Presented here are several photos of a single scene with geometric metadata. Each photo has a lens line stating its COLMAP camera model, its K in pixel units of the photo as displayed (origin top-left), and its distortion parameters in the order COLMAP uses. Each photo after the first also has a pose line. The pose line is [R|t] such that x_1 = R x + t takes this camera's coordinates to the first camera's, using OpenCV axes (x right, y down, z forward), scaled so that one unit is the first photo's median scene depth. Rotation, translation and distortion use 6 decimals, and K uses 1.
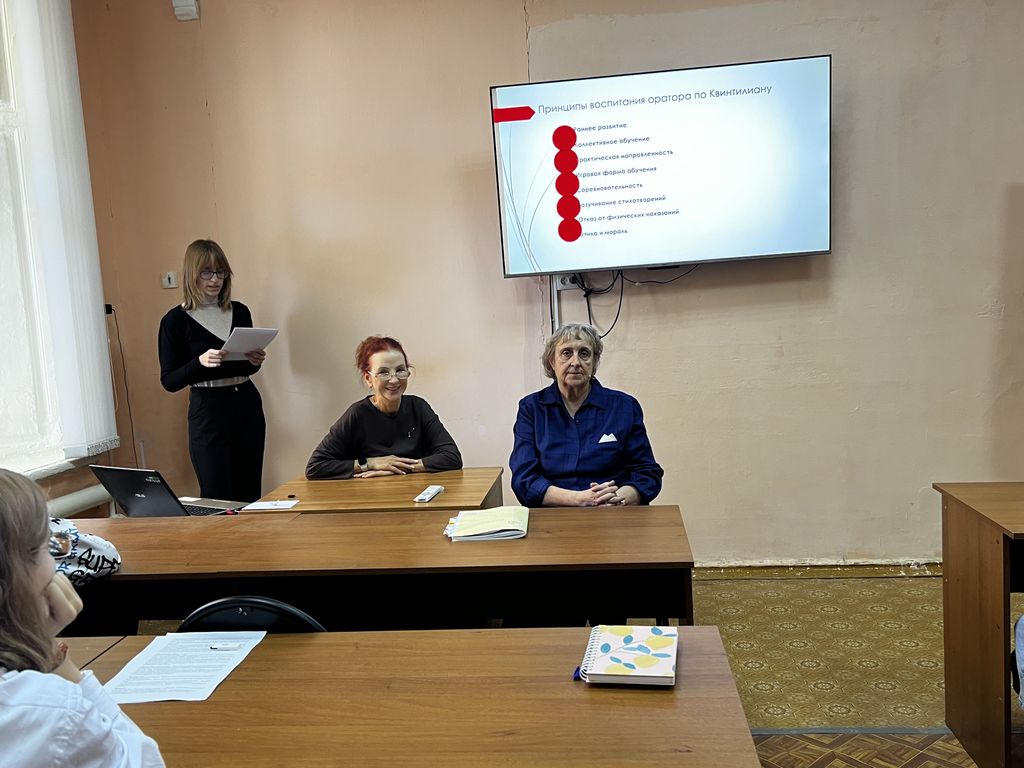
lens RADIAL K [[892.3, 0, 505.1], [0, 892.3, 383.2], [0, 0, 1]] dist [0.071518, -0.061701]
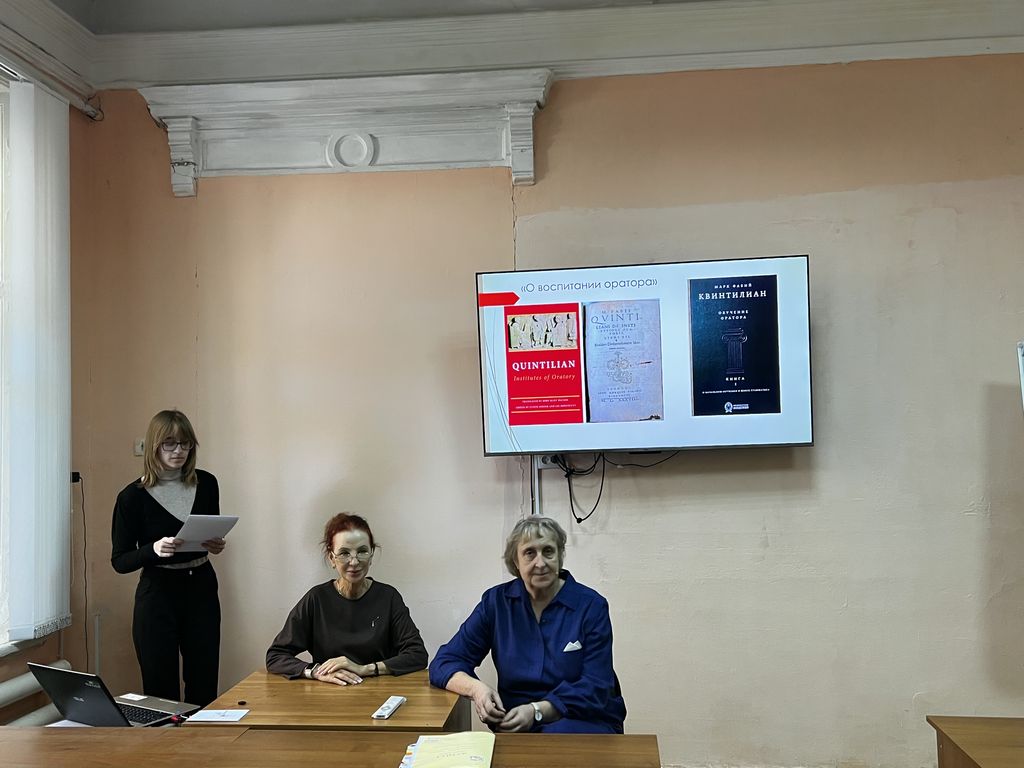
lens RADIAL K [[892.3, 0, 509.1], [0, 892.3, 378.3], [0, 0, 1]] dist [0.071518, -0.061701]
pose [[0.999416, 0.032099, 0.011731, 0.012599], [-0.029928, 0.987759, -0.153089, -0.055159], [-0.016501, 0.152648, 0.988143, 0.015794]]
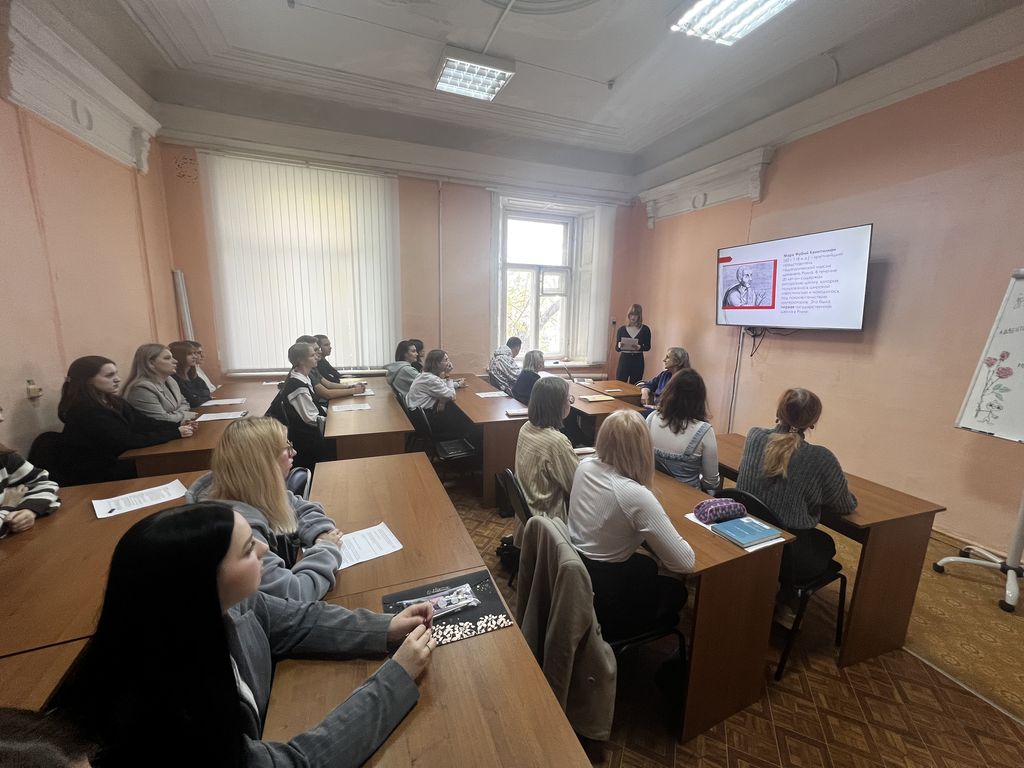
lens RADIAL K [[406.3, 0, 511.1], [0, 406.3, 384.8], [0, 0, 1]] dist [-0.000590, -0.000680]
pose [[0.447899, 0.226017, -0.865045, 0.780686], [-0.132994, 0.973599, 0.185519, -0.094135], [0.884137, 0.031952, 0.466133, -0.022568]]
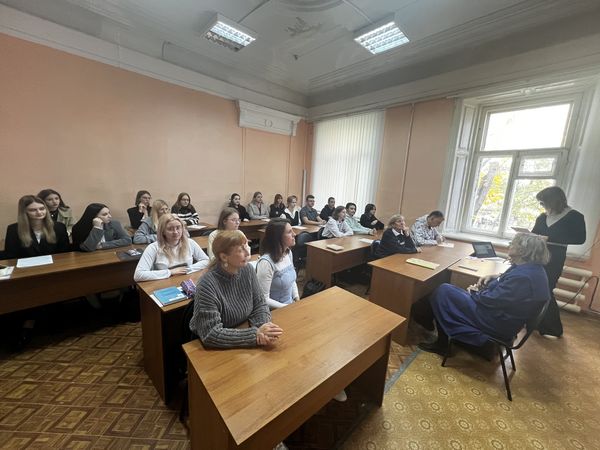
lens RADIAL K [[238.1, 0, 302.8], [0, 238.1, 226.9], [0, 0, 1]] dist [-0.000590, -0.000680]
pose [[-0.644868, 0.160344, -0.747285, 0.707362], [-0.090619, 0.954808, 0.283072, -0.162975], [0.758903, 0.250263, -0.601195, 0.791000]]
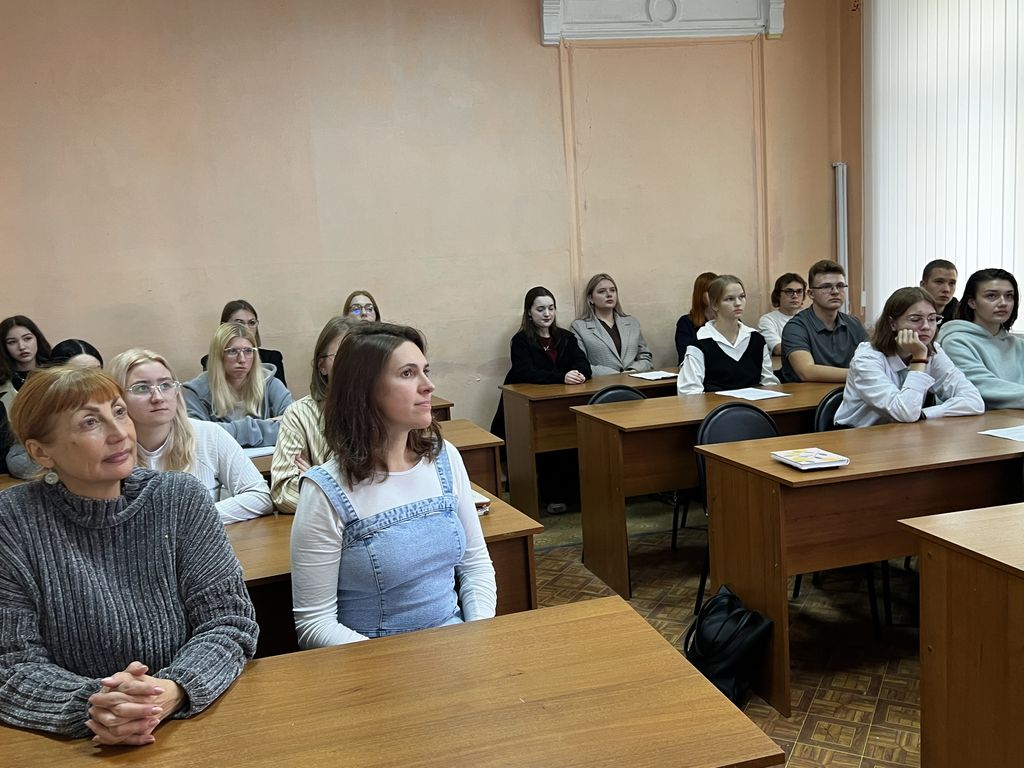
lens RADIAL K [[892.3, 0, 516.6], [0, 892.3, 388.8], [0, 0, 1]] dist [0.071518, -0.061701]
pose [[-0.910715, 0.172023, -0.375508, 0.519828], [0.079527, 0.965163, 0.249272, -0.127478], [0.405307, 0.197152, -0.892669, 0.920831]]
